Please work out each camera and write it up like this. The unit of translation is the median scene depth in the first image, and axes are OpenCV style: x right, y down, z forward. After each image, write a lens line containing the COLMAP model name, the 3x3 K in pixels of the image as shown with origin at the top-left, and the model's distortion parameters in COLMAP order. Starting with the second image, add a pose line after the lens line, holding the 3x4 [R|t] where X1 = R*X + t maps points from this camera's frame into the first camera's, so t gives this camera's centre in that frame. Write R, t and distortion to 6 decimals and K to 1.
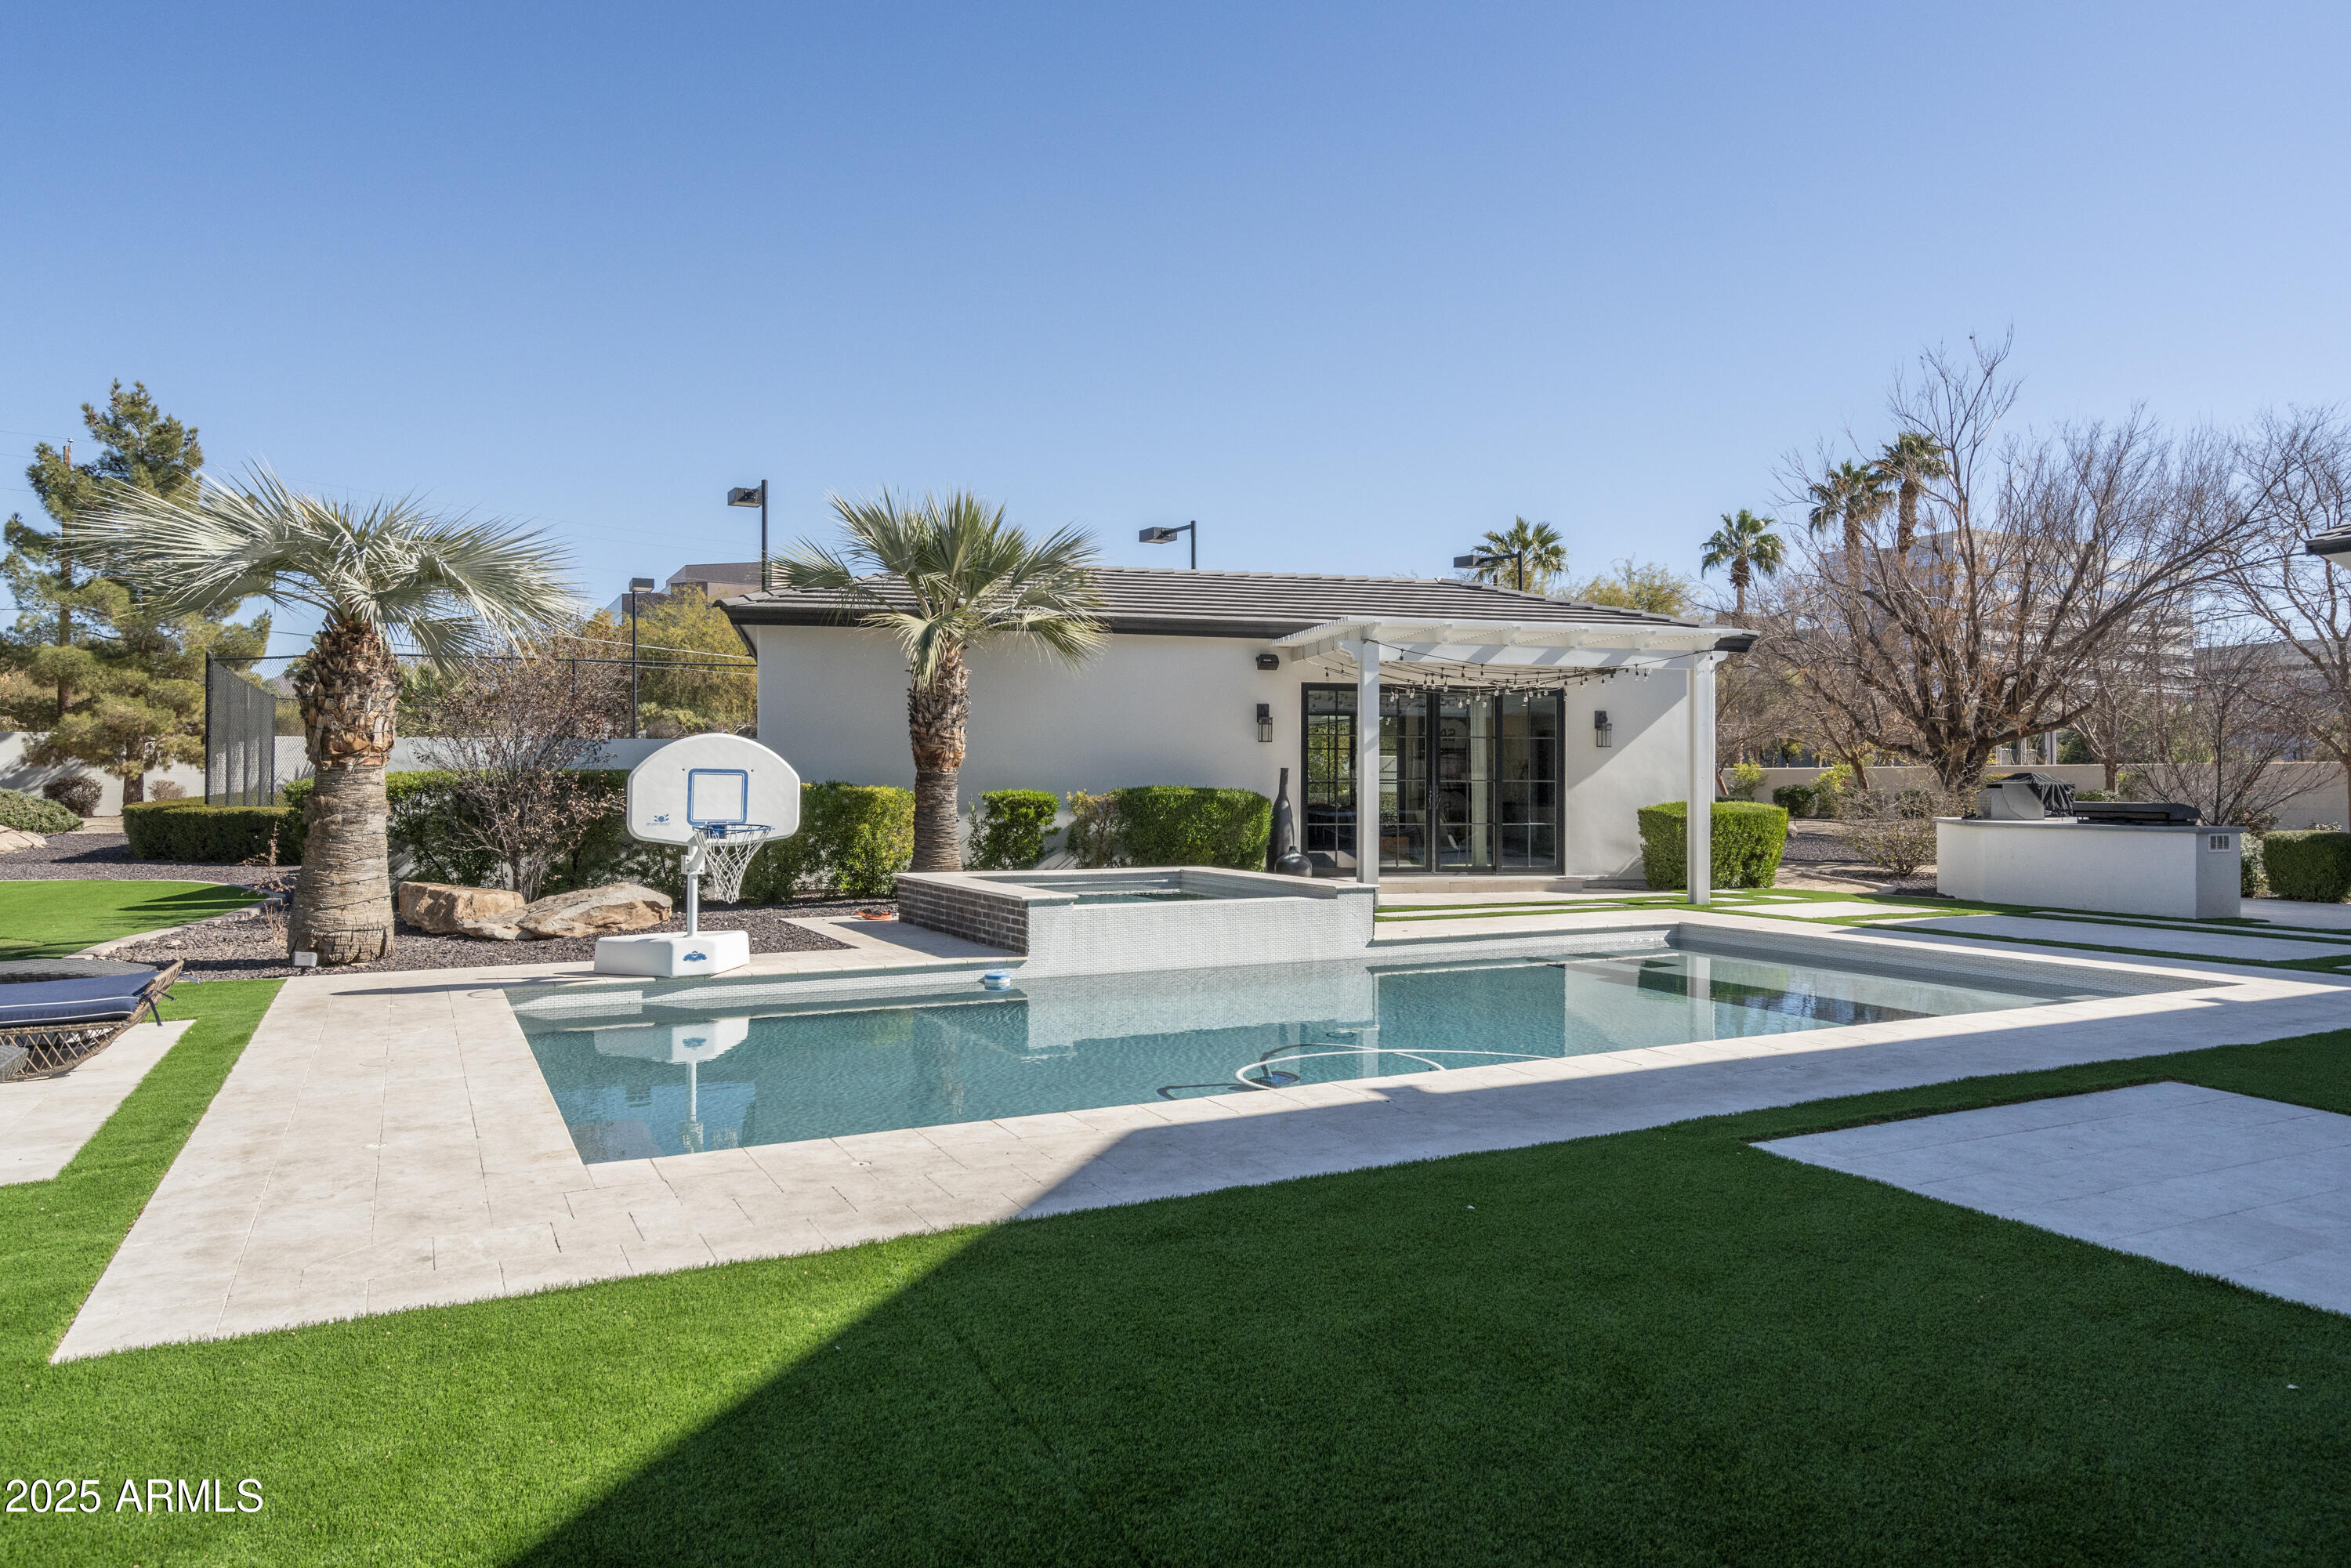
lens RADIAL K [[1422.8, 0, 1173.2], [0, 1422.8, 790.9], [0, 0, 1]] dist [0.003793, 0.001596]
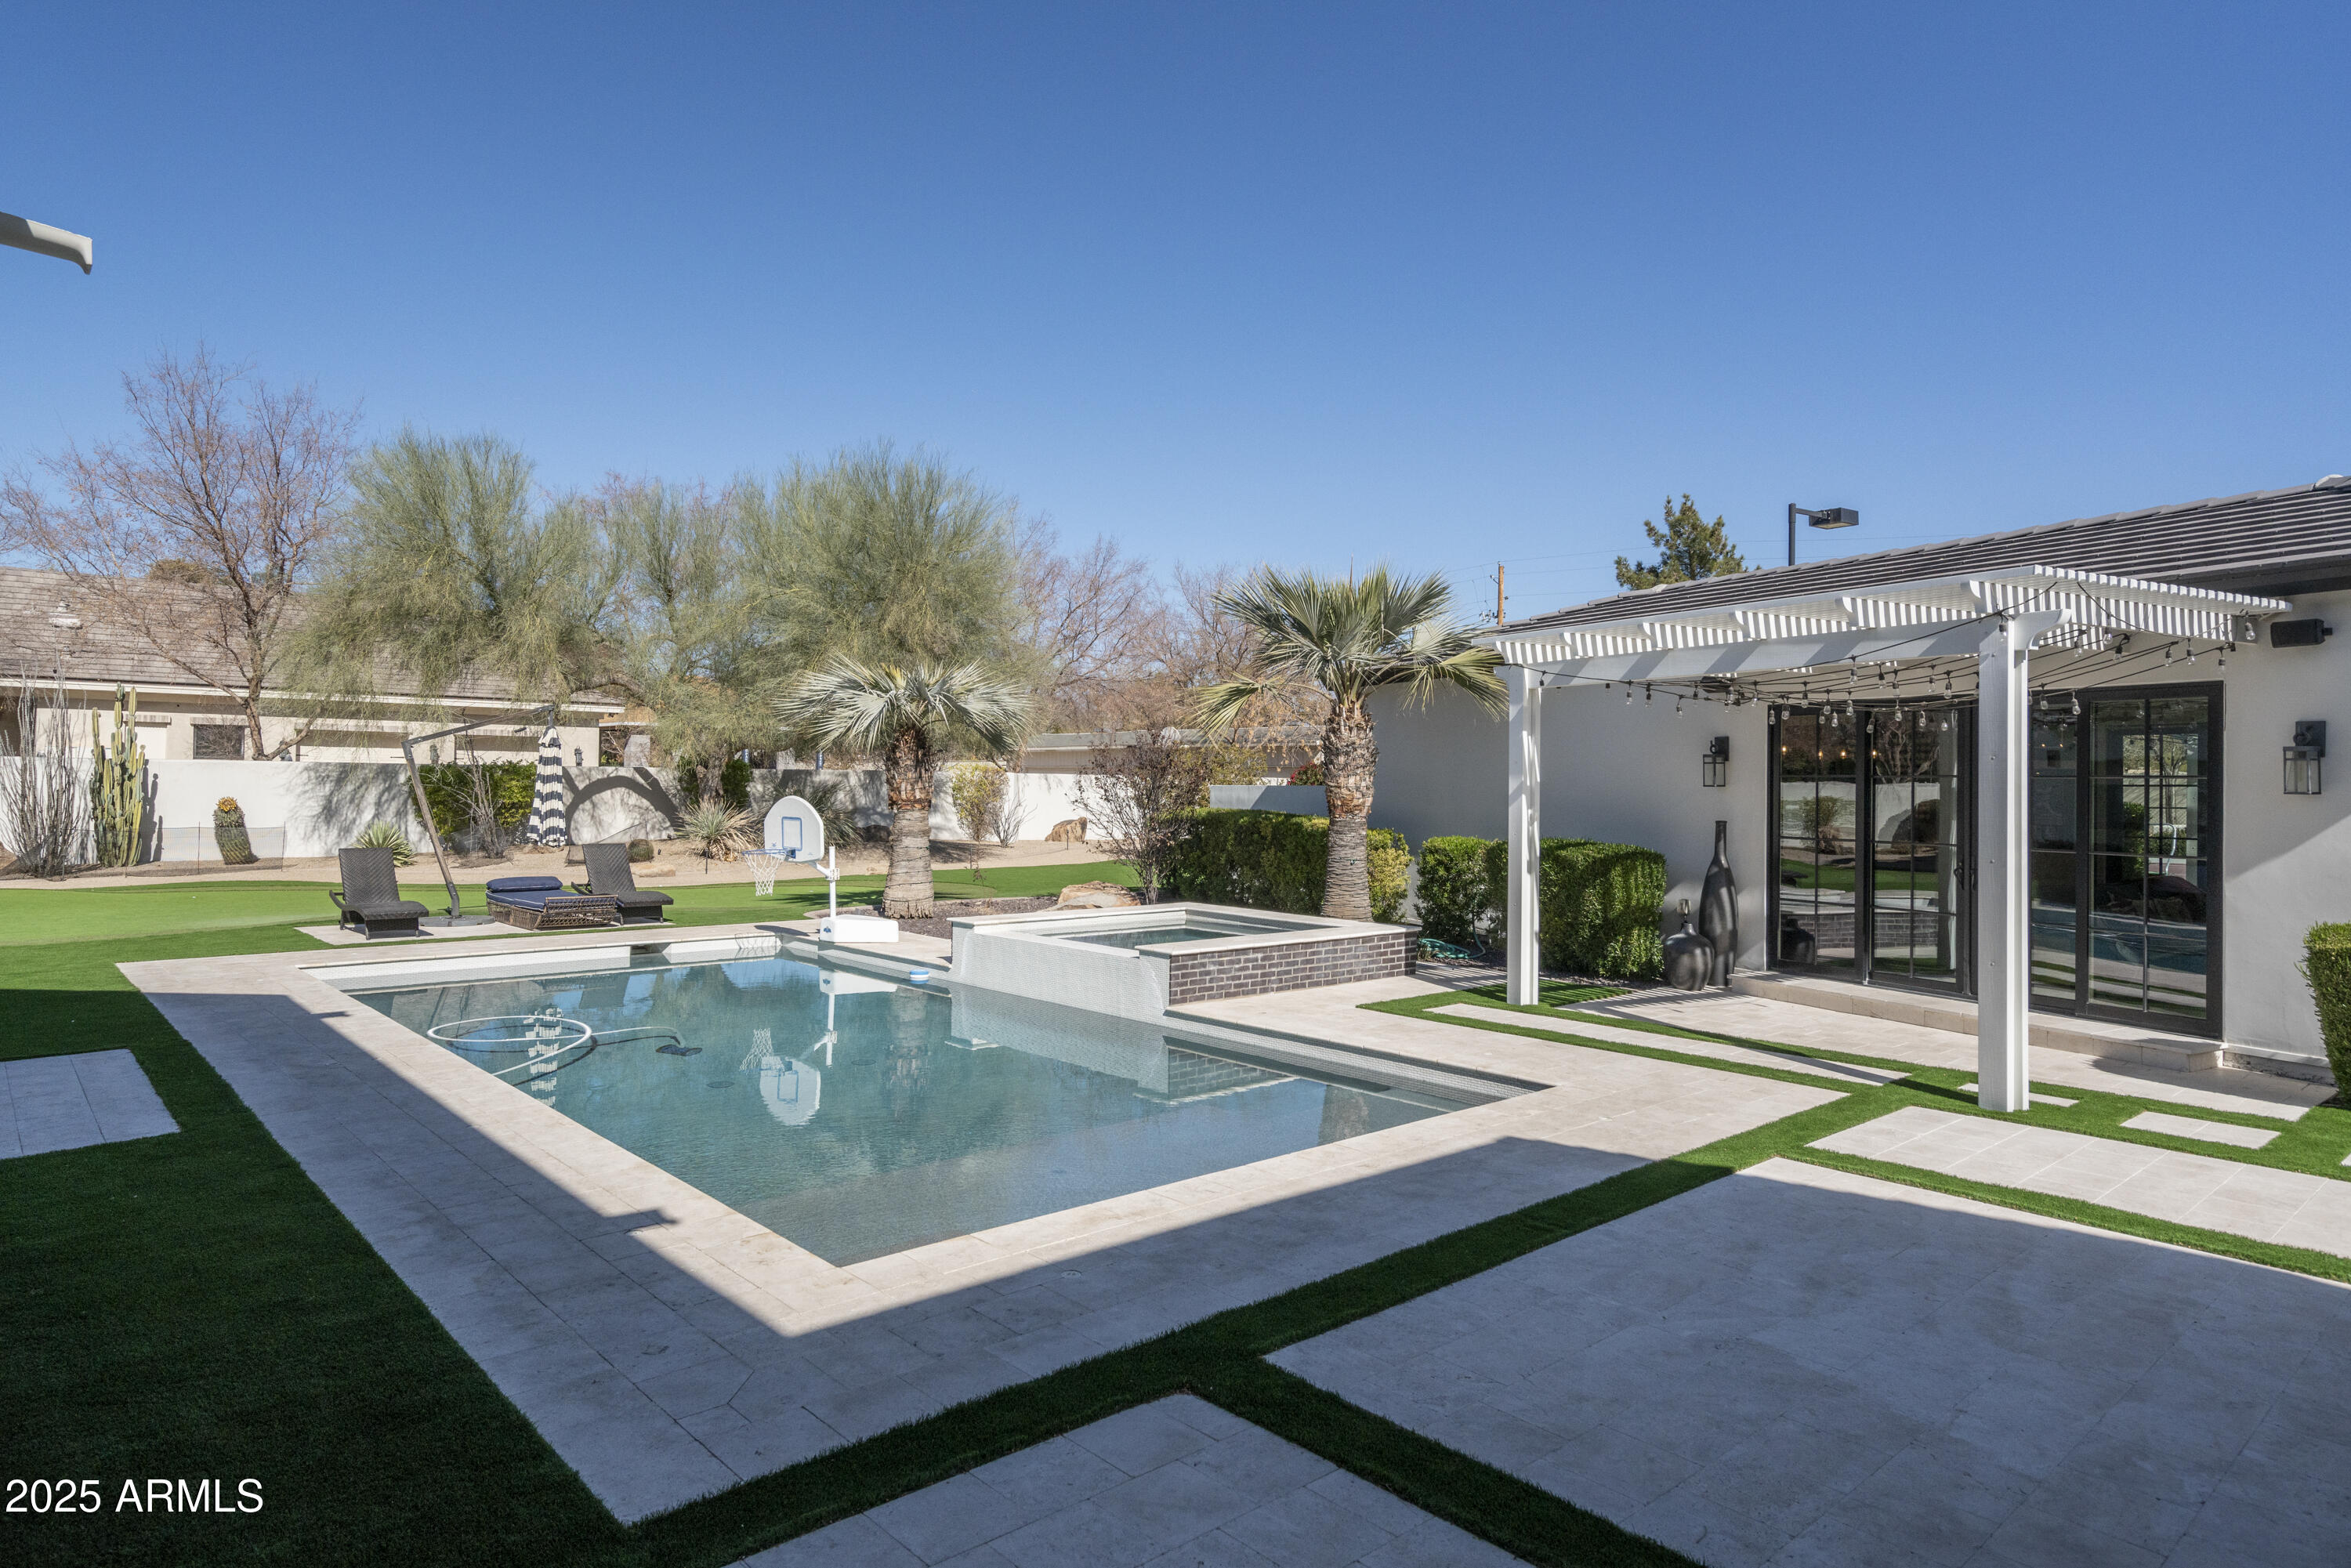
lens RADIAL K [[1363.0, 0, 1181.9], [0, 1363.0, 780.1], [0, 0, 1]] dist [-0.001536, -0.000235]
pose [[0.243599, -0.004151, -0.969867, 0.788230], [-0.013539, 0.999879, -0.007680, -0.031736], [0.969781, 0.015002, 0.243514, 0.603713]]
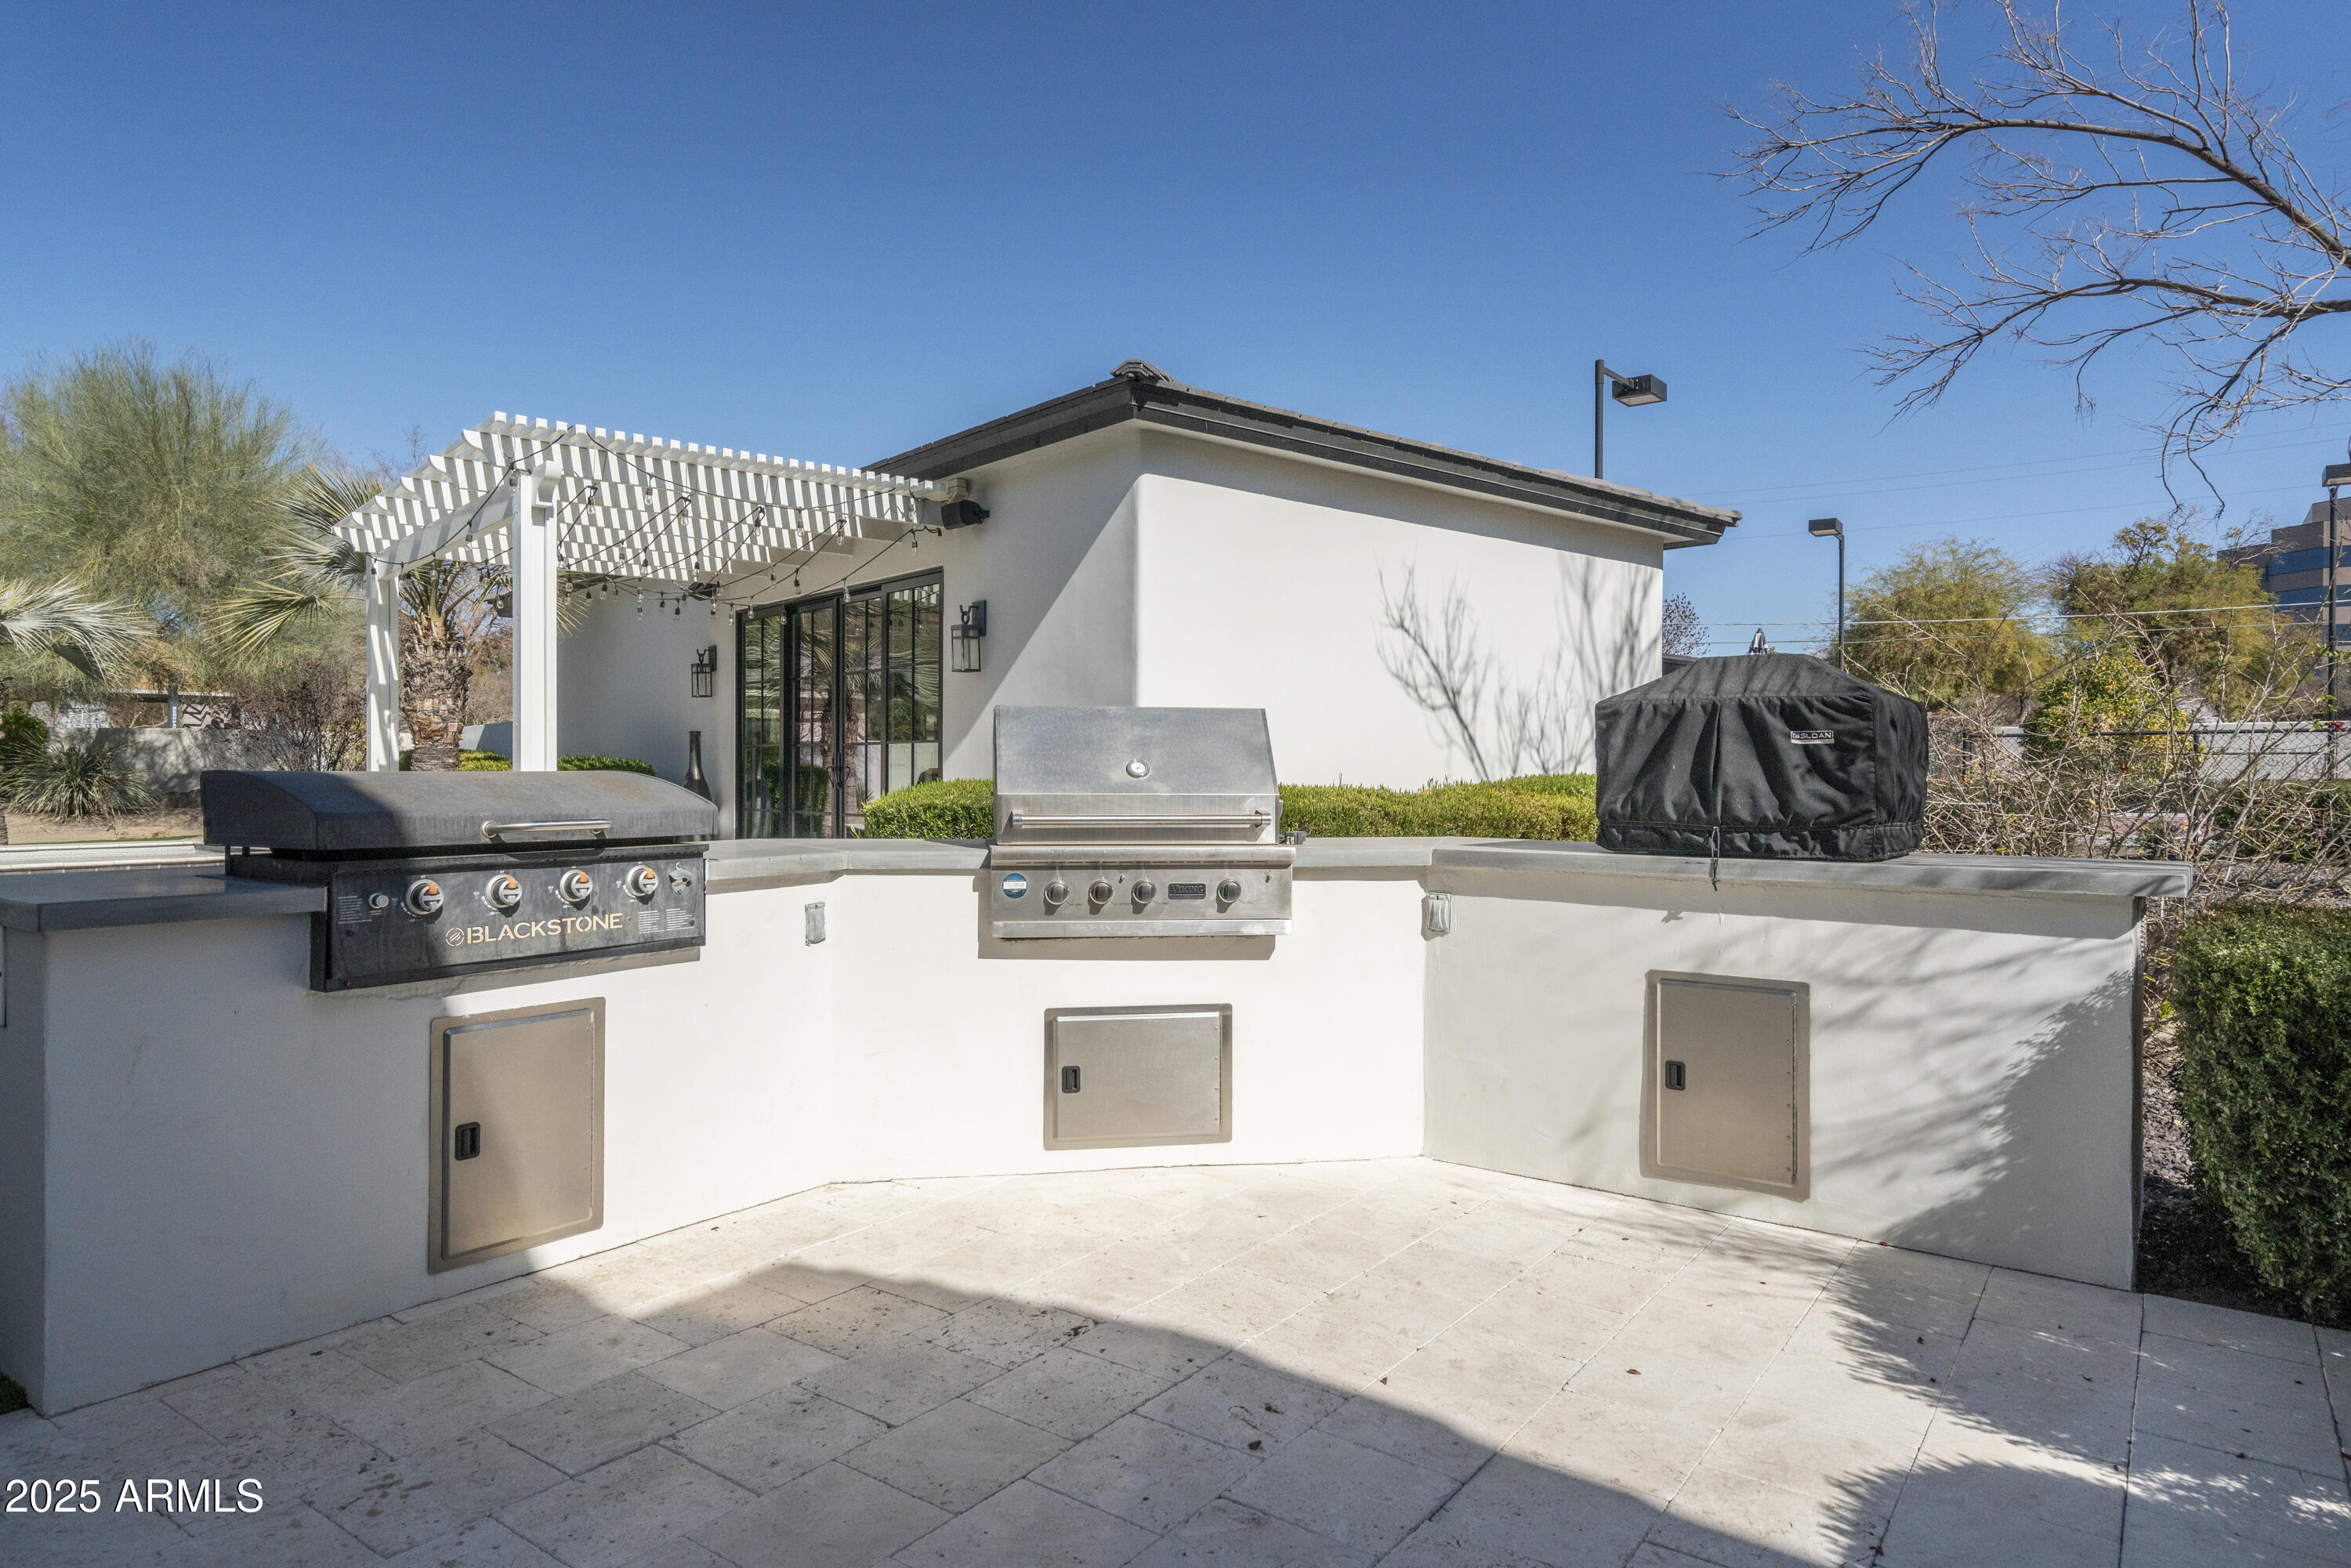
lens RADIAL K [[1394.6, 0, 1173.6], [0, 1394.6, 774.4], [0, 0, 1]] dist [0.007848, 0.001173]
pose [[0.439446, -0.000841, -0.898269, 0.921427], [-0.004461, 0.999985, -0.003119, 0.007036], [0.898258, 0.005378, 0.439436, 0.995846]]
